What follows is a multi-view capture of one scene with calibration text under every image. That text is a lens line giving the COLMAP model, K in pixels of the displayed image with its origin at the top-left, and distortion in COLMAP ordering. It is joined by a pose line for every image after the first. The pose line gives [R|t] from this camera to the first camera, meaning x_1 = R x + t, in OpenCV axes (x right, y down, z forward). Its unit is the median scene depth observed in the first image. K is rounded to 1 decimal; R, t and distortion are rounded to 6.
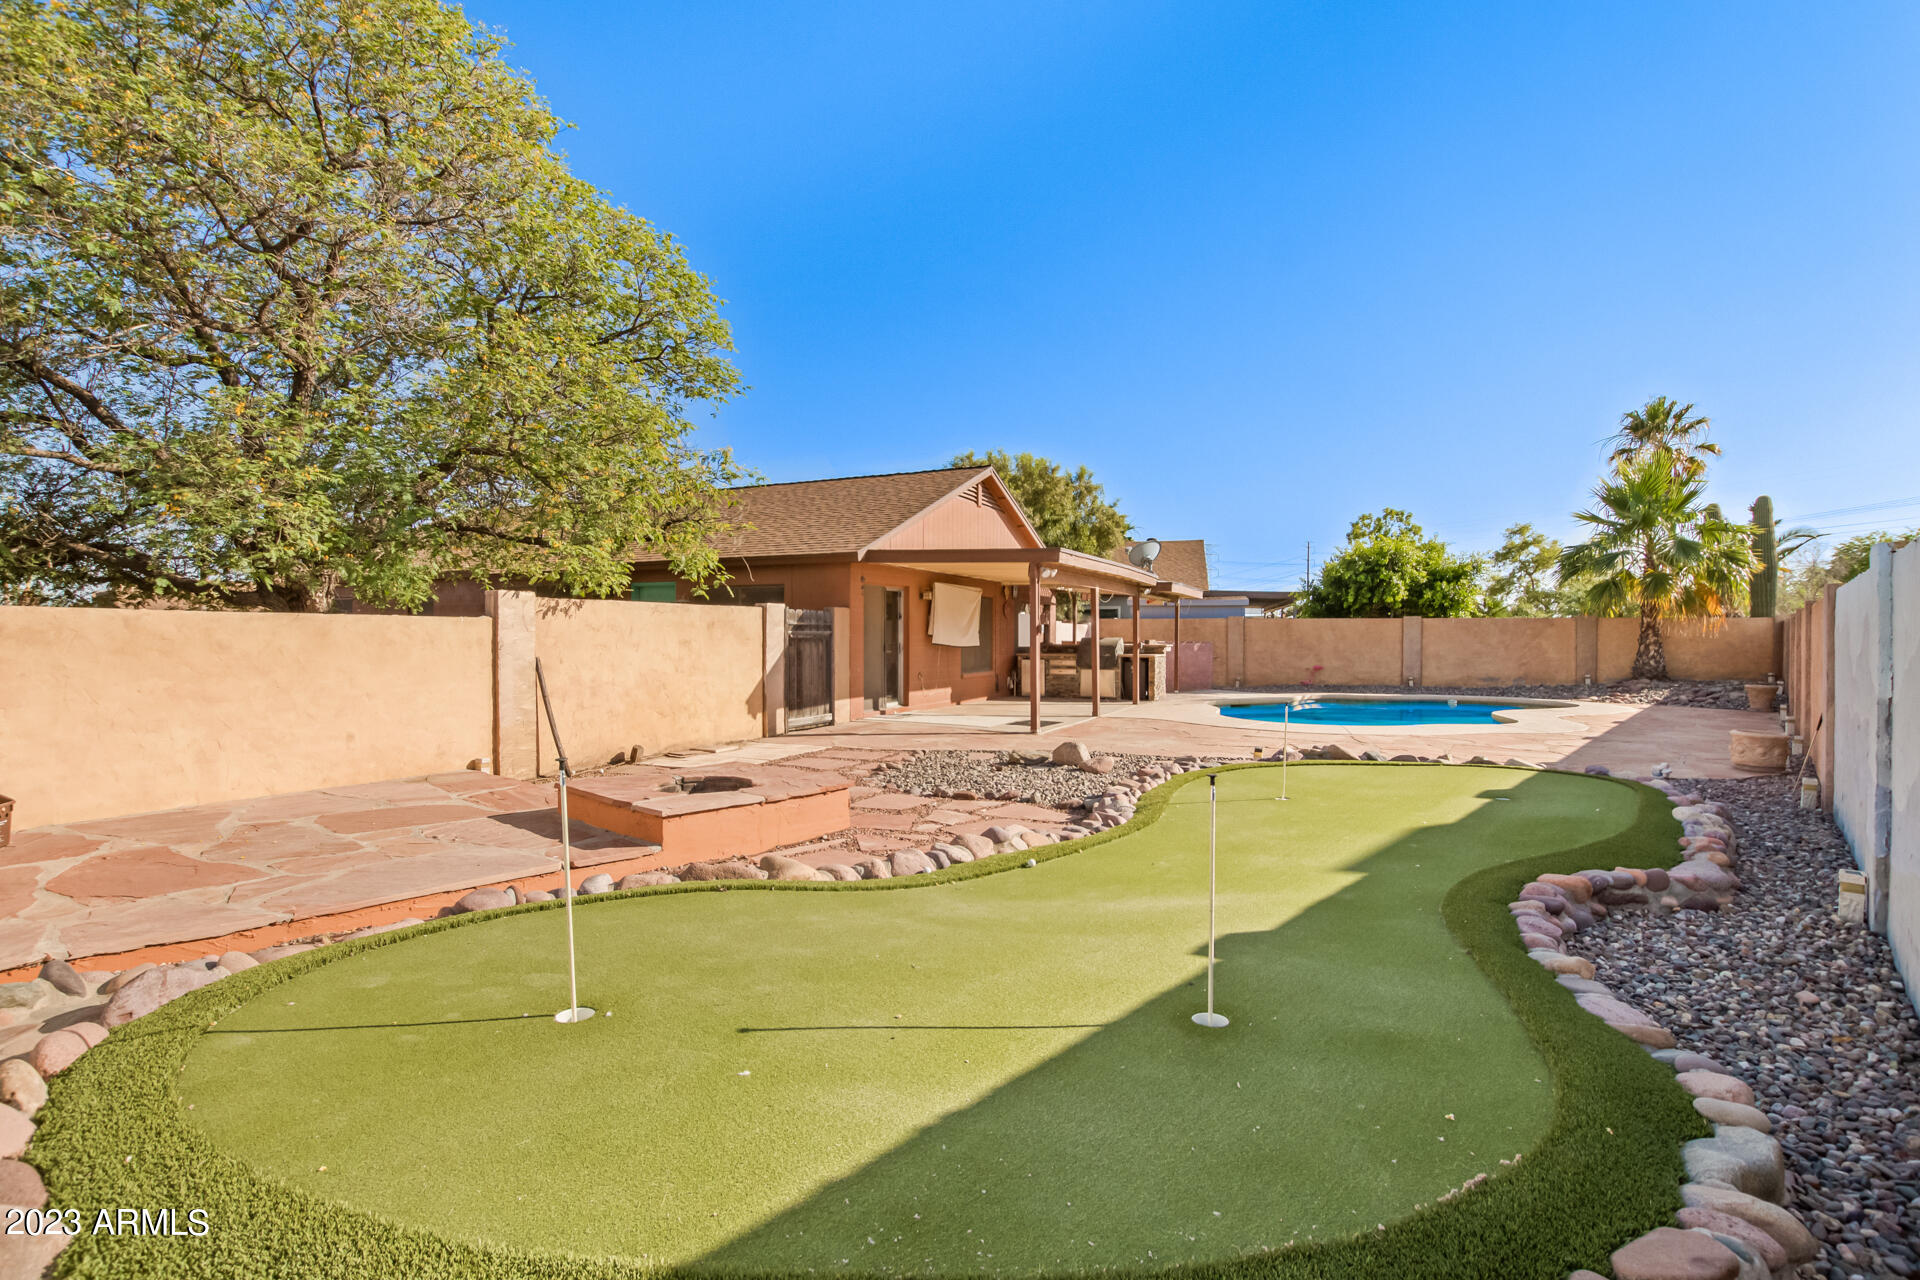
lens RADIAL K [[889.9, 0, 955.8], [0, 889.9, 638.0], [0, 0, 1]] dist [-0.000822, -0.000023]
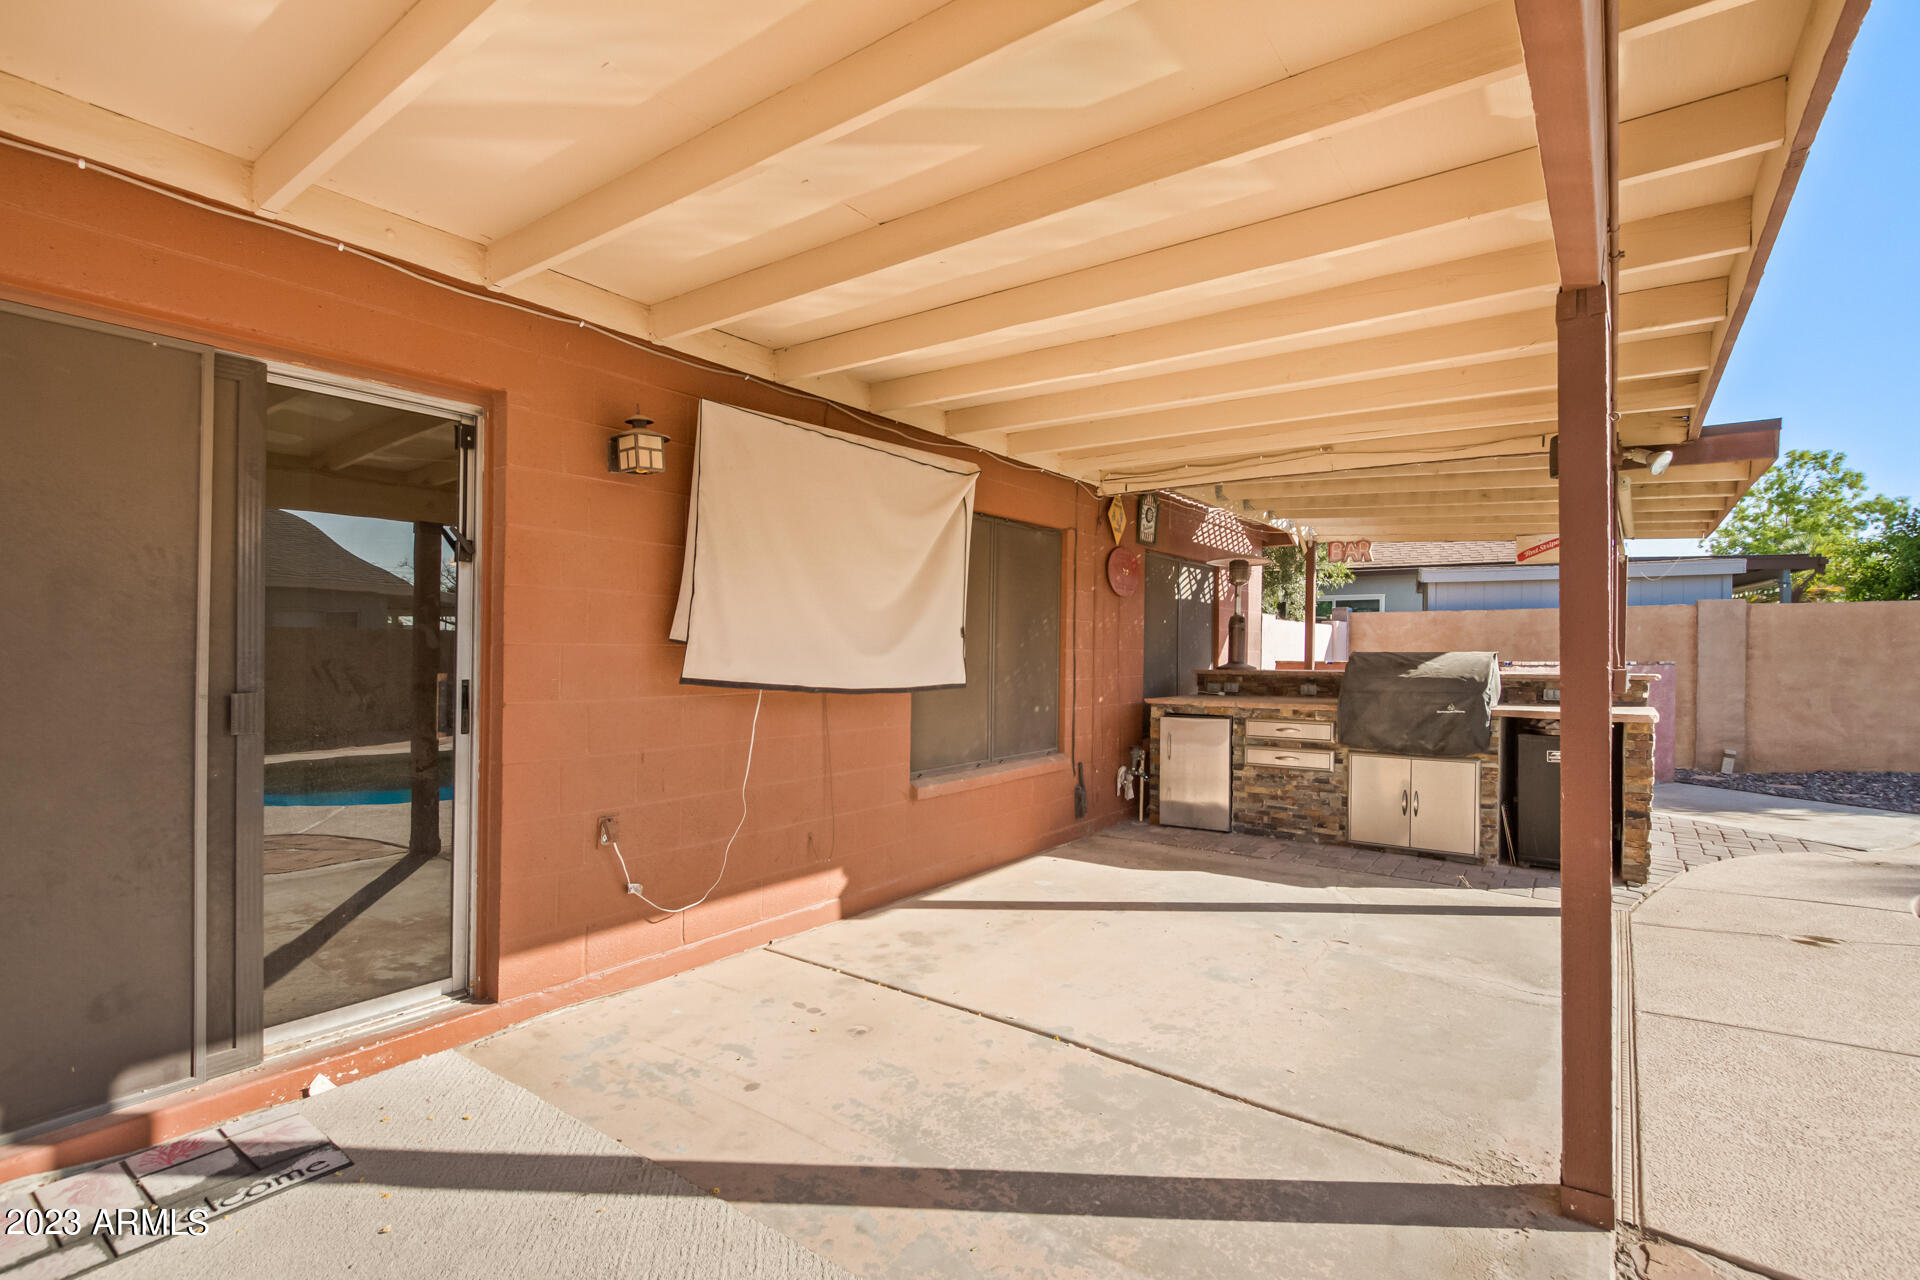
lens RADIAL K [[889.9, 0, 971.3], [0, 889.9, 649.5], [0, 0, 1]] dist [-0.000822, -0.000023]
pose [[0.981273, -0.004886, -0.192561, 0.071068], [0.003574, 0.999968, -0.007157, 0.000572], [0.192590, 0.006334, 0.981259, 0.676140]]
